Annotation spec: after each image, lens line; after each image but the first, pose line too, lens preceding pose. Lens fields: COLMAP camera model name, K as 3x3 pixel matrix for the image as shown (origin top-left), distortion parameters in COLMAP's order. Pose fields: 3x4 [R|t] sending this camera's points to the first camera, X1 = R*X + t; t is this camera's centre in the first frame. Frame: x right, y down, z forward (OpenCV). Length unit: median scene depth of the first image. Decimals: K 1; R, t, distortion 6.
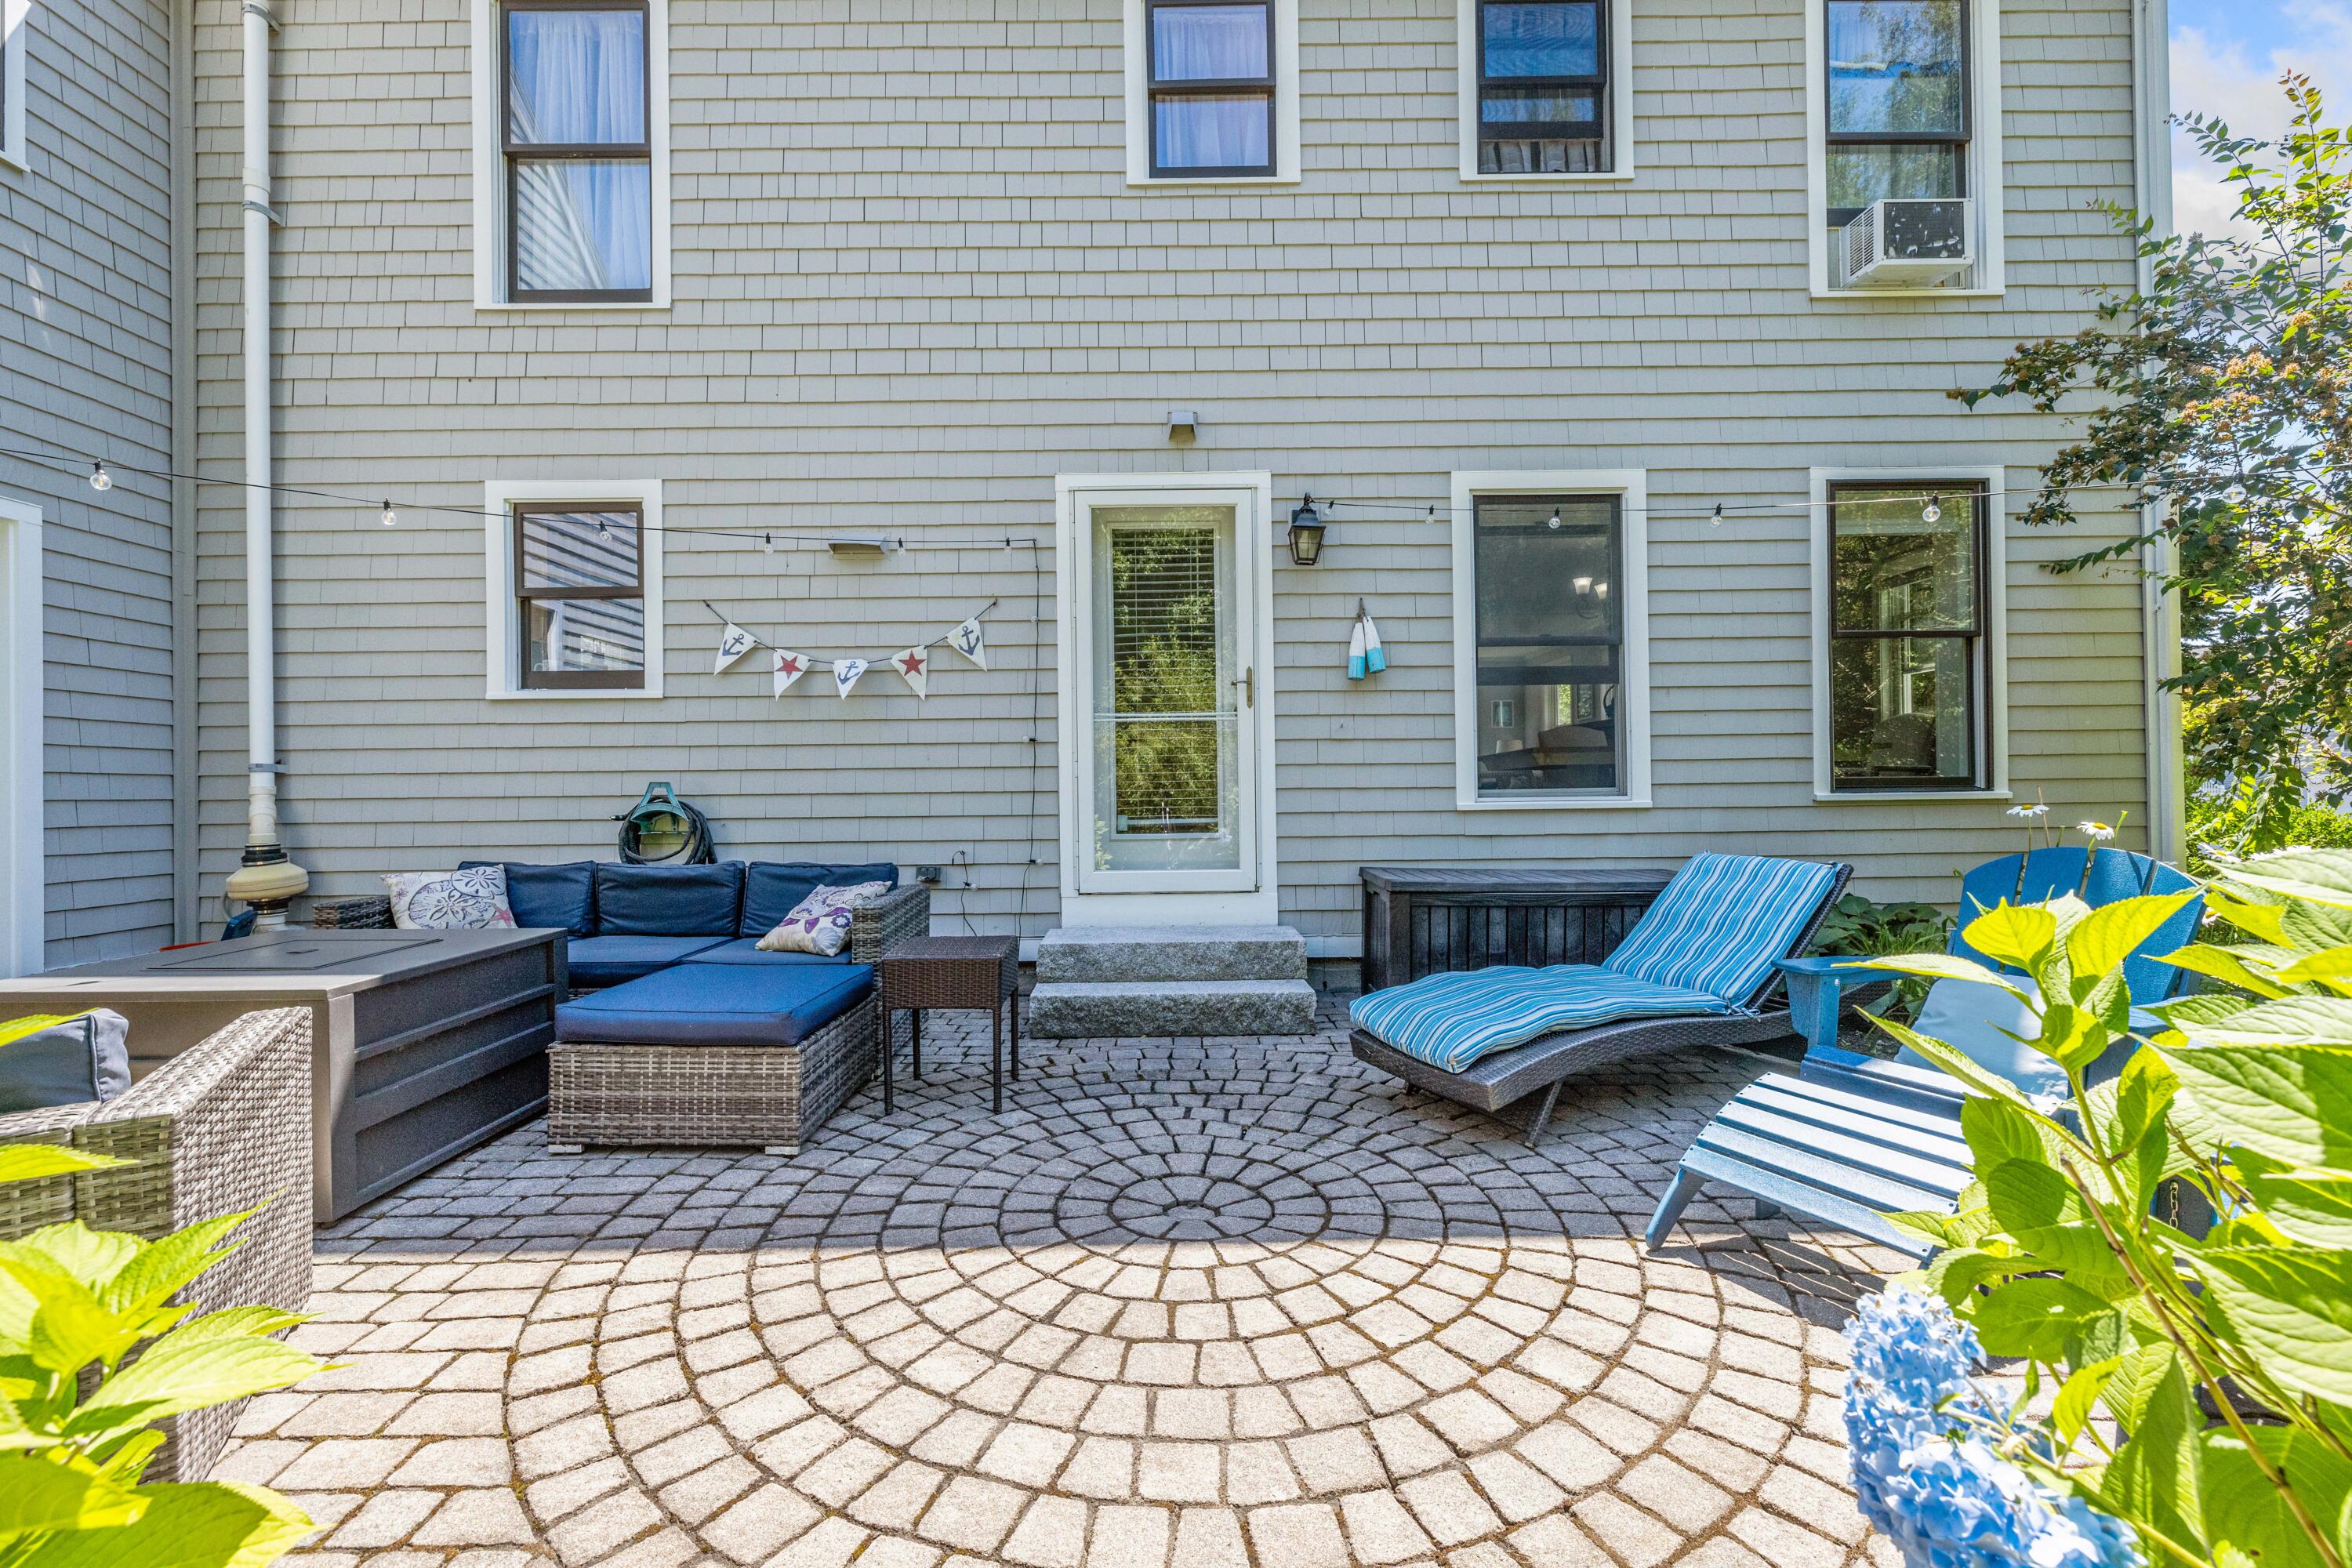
lens RADIAL K [[1038.1, 0, 1177.6], [0, 1038.1, 790.6], [0, 0, 1]] dist [0.005365, 0.000679]
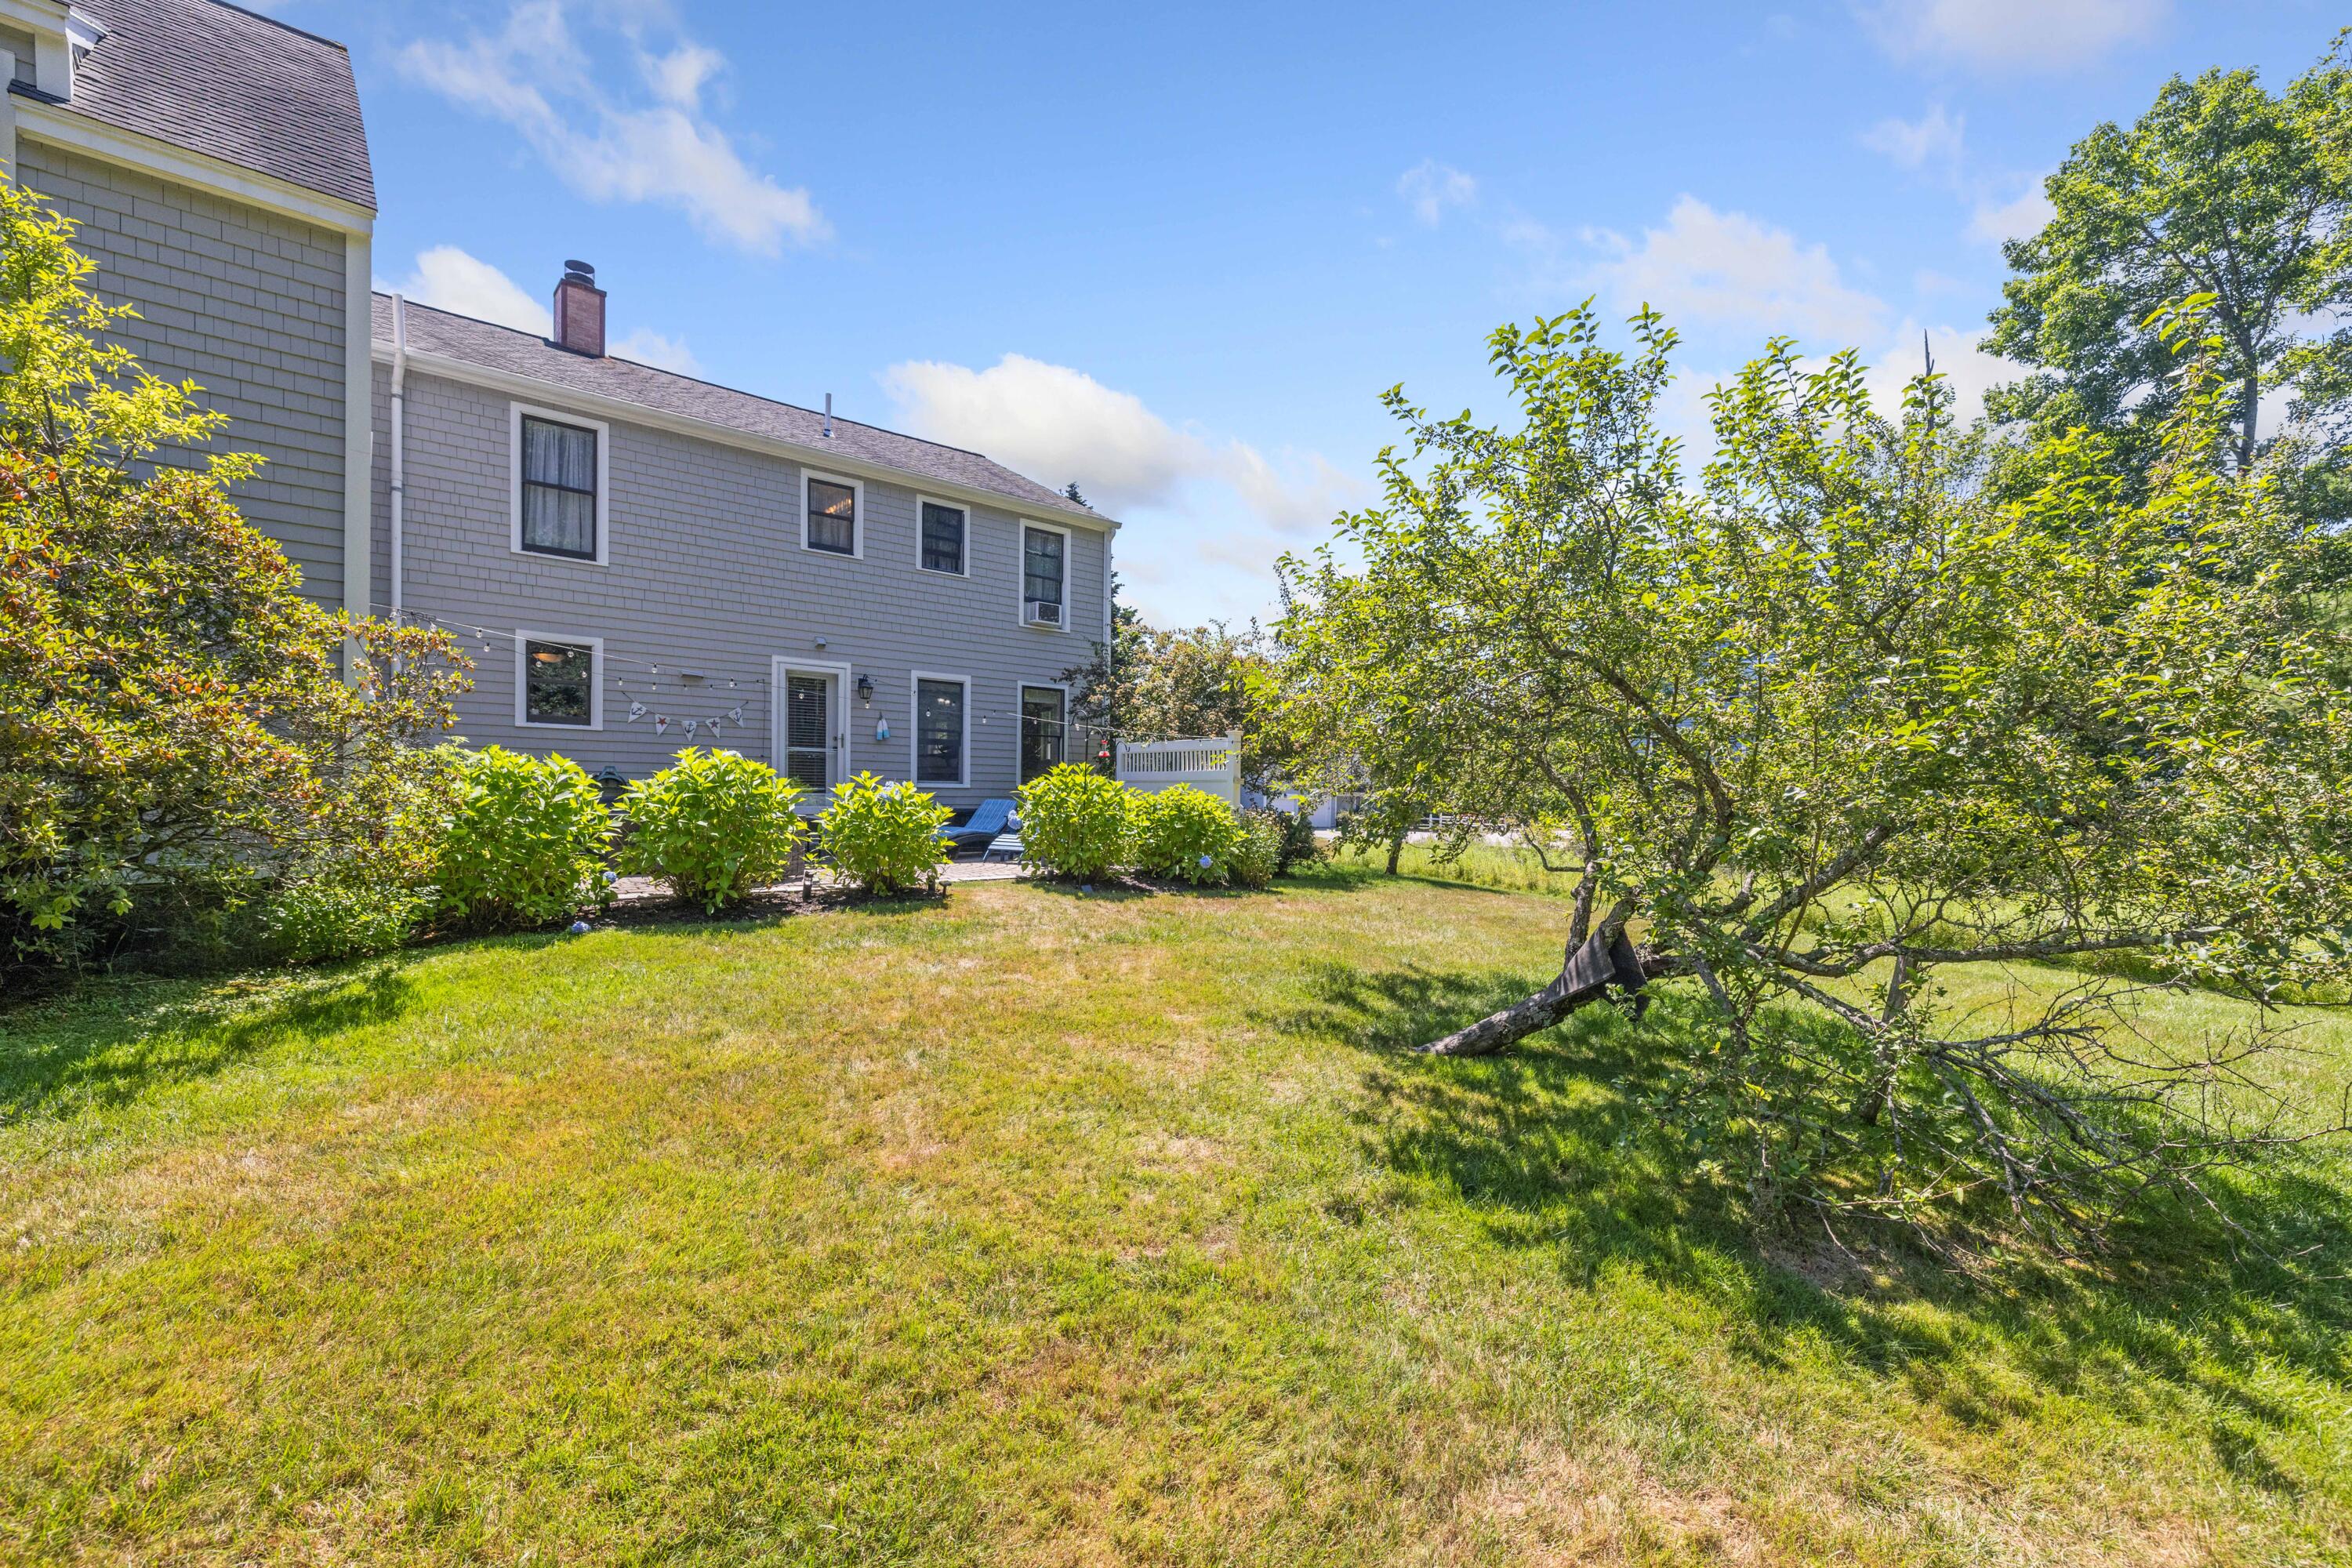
lens RADIAL K [[1038.1, 0, 1180.4], [0, 1038.1, 793.5], [0, 0, 1]] dist [0.005365, 0.000679]
pose [[0.750079, 0.023357, 0.660935, -1.074499], [-0.025787, 0.999649, -0.006061, 0.034338], [-0.660845, -0.012497, 0.750418, -1.663518]]
